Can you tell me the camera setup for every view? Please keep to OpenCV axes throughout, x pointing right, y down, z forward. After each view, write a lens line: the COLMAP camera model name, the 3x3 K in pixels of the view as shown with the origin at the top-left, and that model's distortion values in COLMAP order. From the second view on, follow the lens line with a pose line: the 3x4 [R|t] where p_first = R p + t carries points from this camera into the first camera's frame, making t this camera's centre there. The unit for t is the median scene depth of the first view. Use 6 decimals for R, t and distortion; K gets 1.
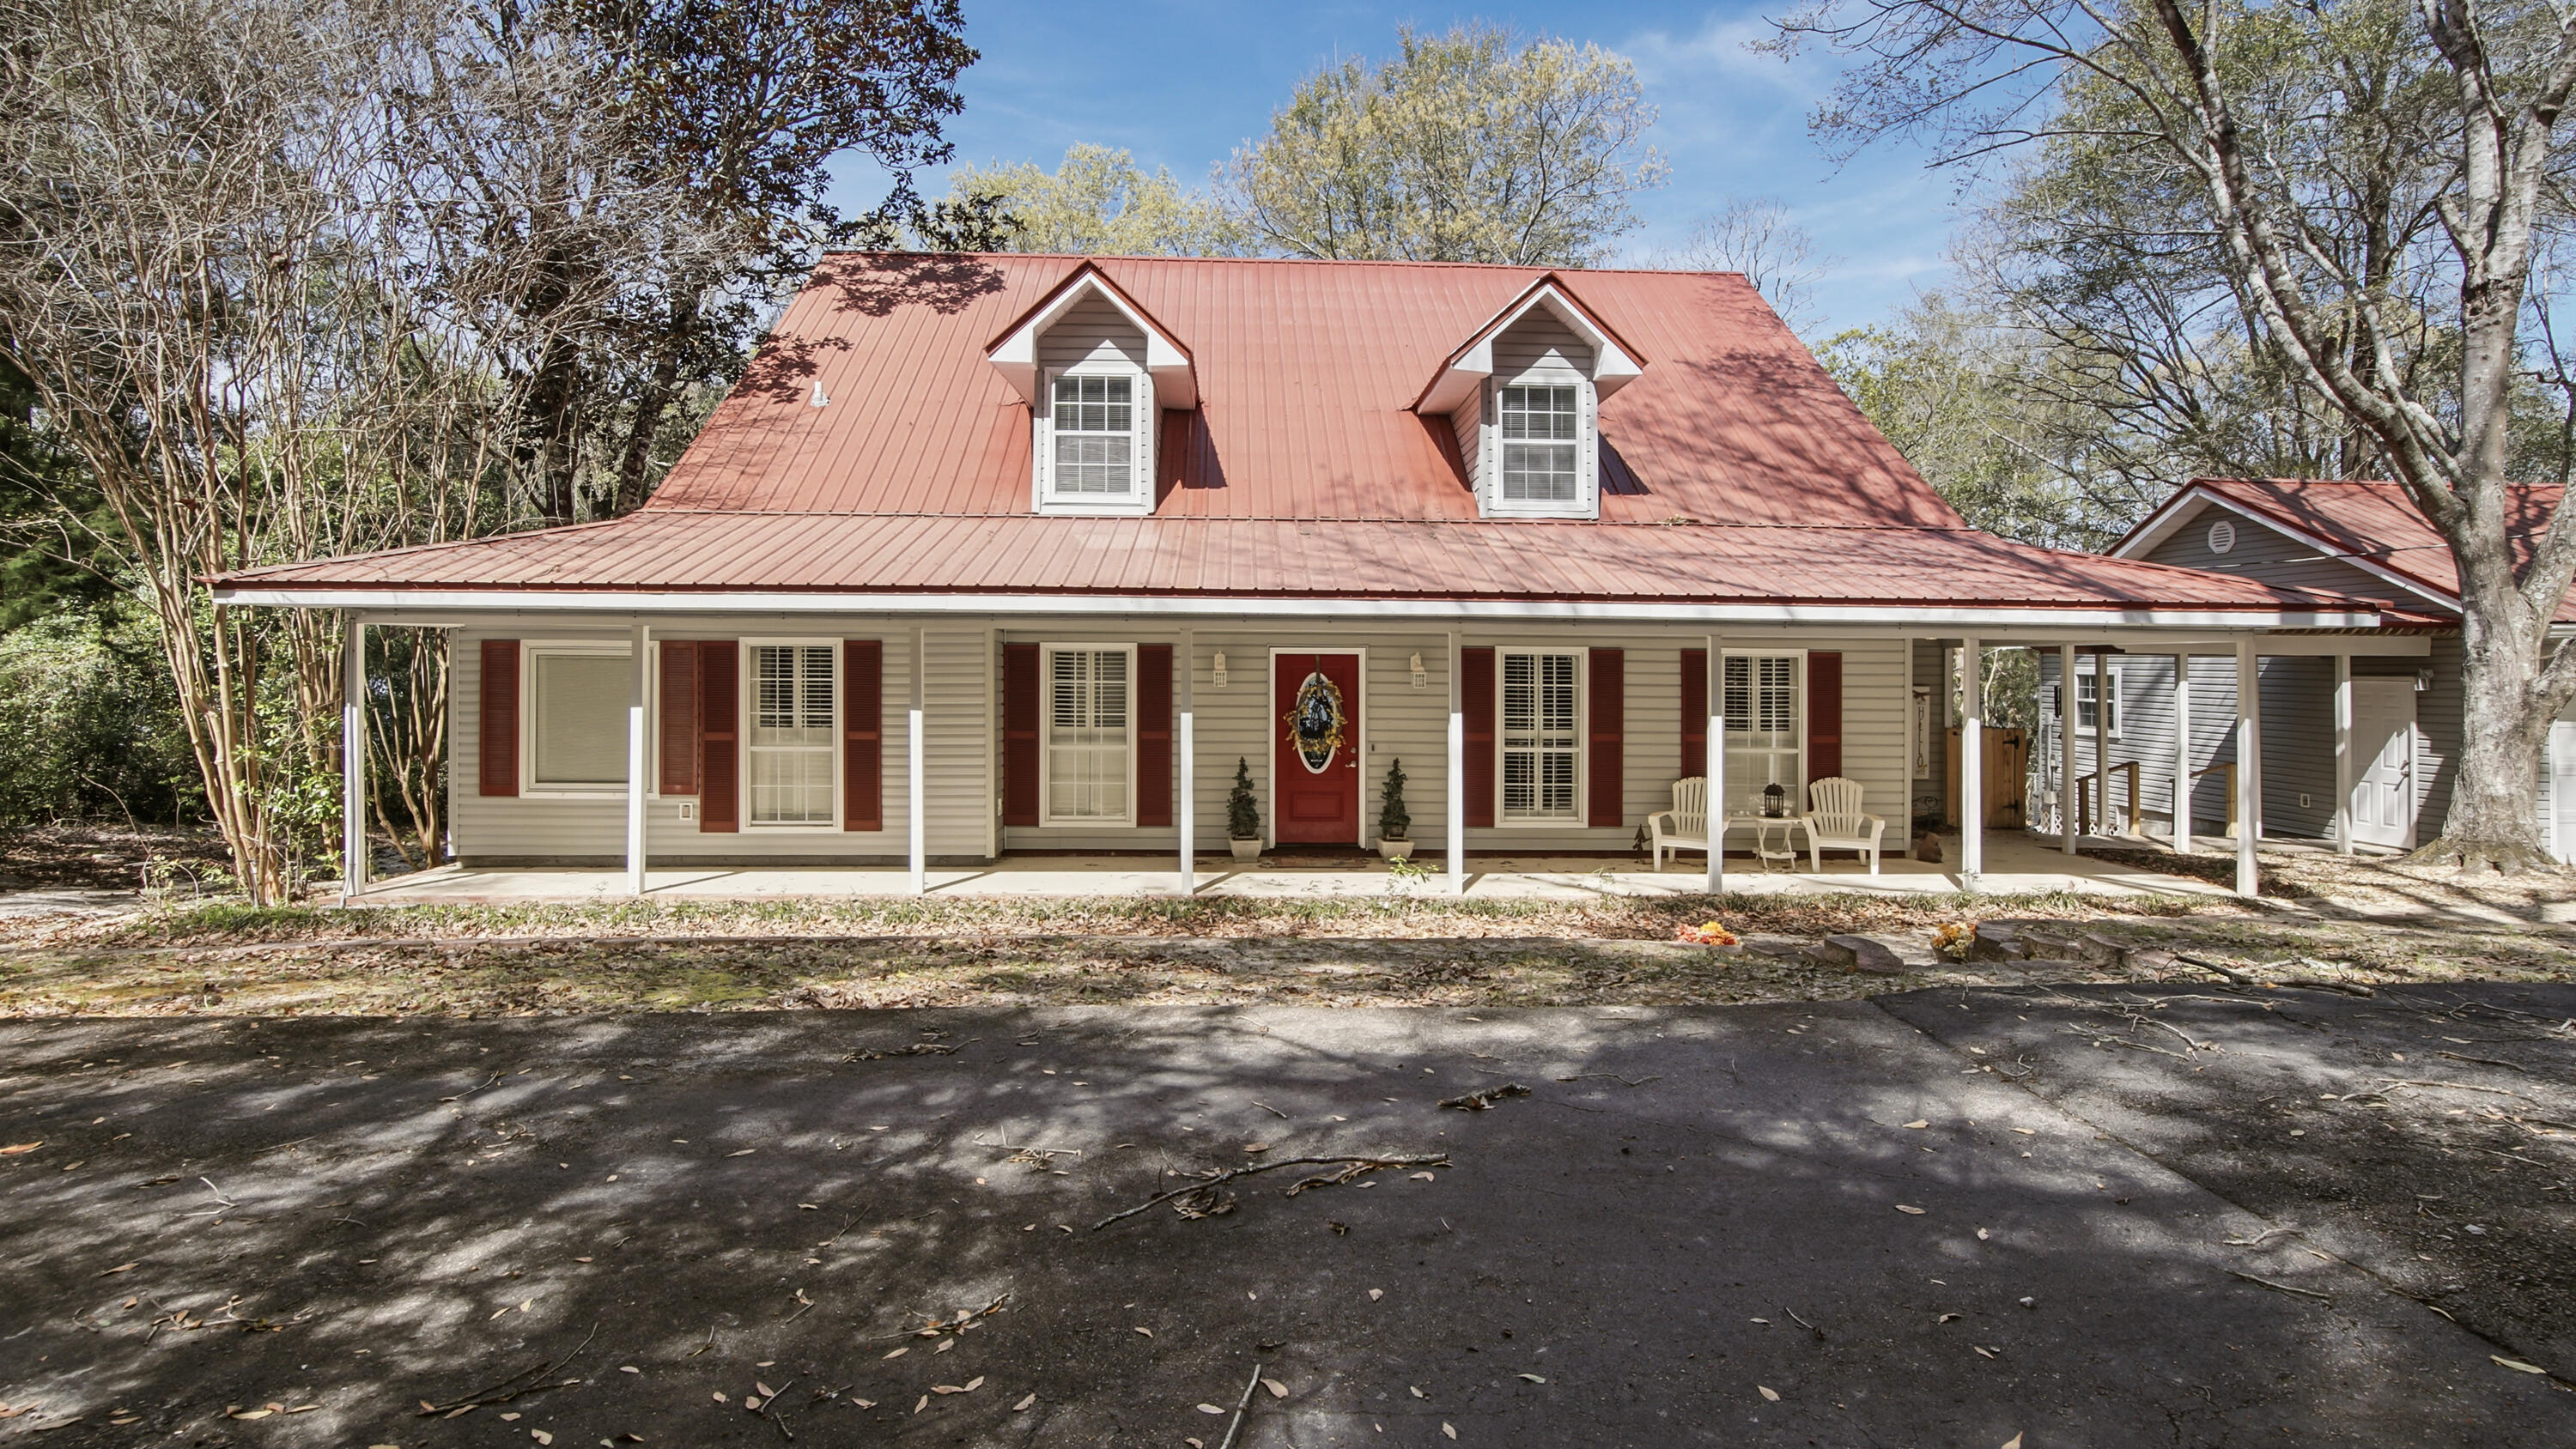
lens RADIAL K [[947.4, 0, 1288.2], [0, 947.4, 721.3], [0, 0, 1]] dist [-0.000357, 0.000114]
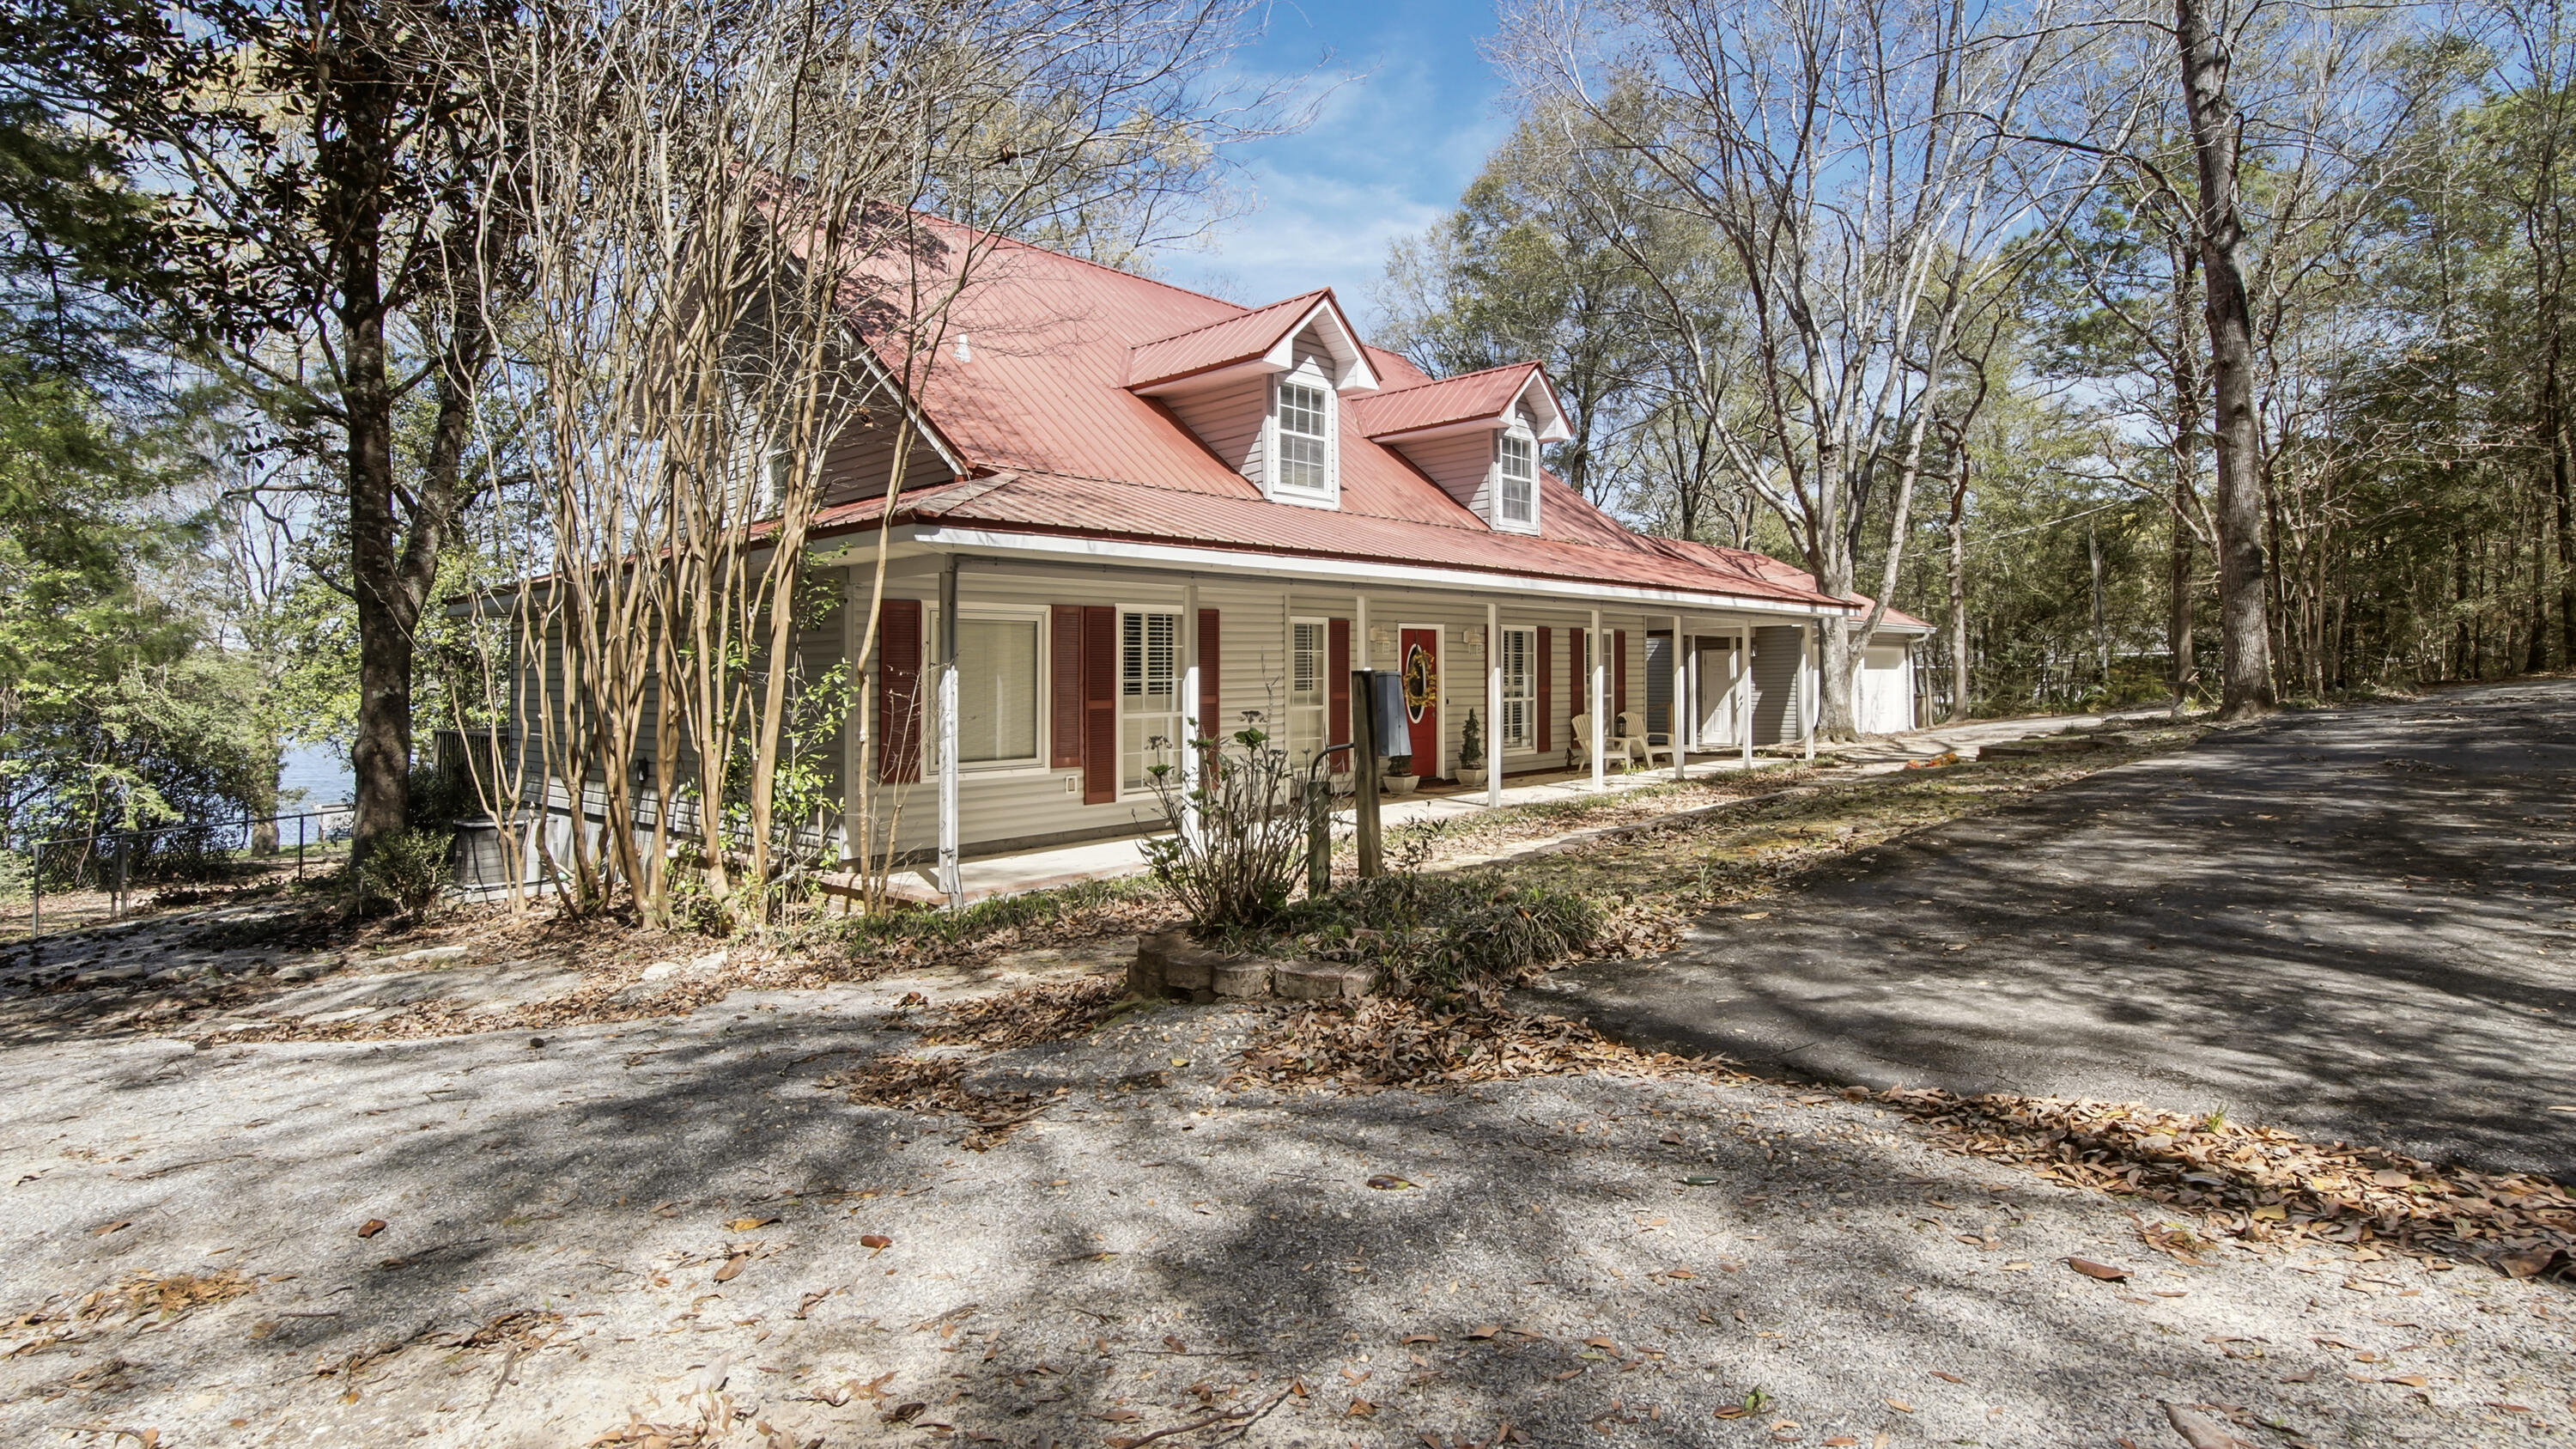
lens RADIAL K [[1182.2, 0, 1285.1], [0, 1182.2, 712.9], [0, 0, 1]] dist [-0.000614, 0.002370]
pose [[0.728028, -0.035952, 0.684604, -1.213570], [0.019850, 0.999311, 0.031370, -0.011992], [-0.685260, -0.009249, 0.728240, -0.035084]]
